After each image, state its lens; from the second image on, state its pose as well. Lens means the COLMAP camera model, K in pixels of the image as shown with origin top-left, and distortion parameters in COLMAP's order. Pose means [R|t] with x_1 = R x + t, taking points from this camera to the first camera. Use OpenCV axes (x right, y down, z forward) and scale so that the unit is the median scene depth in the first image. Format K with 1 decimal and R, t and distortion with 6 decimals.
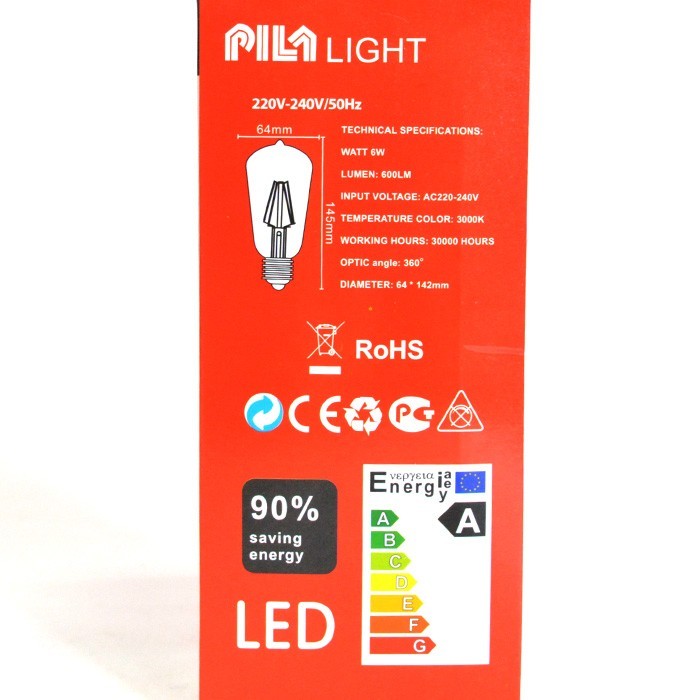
lens RADIAL K [[2137.4, 0, 346.6], [0, 2137.4, 347.1], [0, 0, 1]] dist [-0.342512, 0.000000]
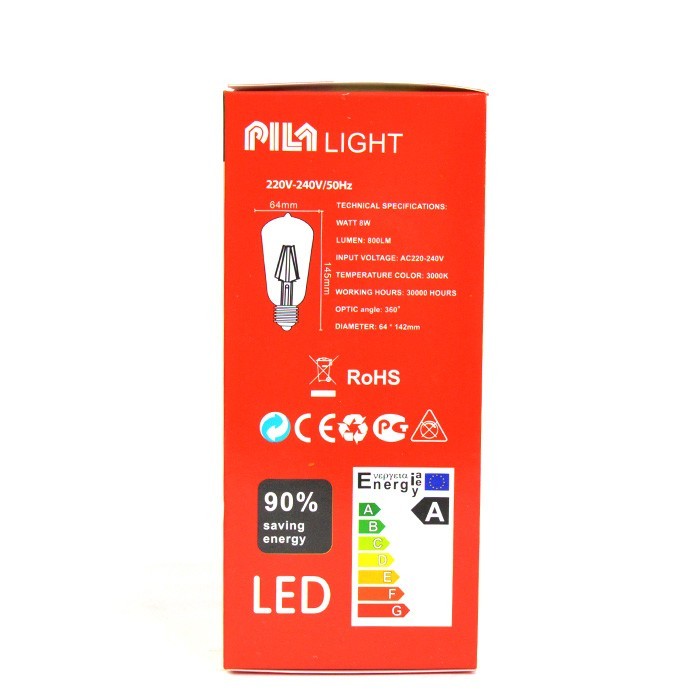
lens RADIAL K [[2137.4, 0, 351.5], [0, 2137.4, 350.4], [0, 0, 1]] dist [-0.342512, 0.000000]
pose [[0.999962, 0.001277, 0.008612, -0.004209], [-0.001165, 0.999914, -0.013062, 0.001685], [-0.008628, 0.013052, 0.999878, -0.275825]]
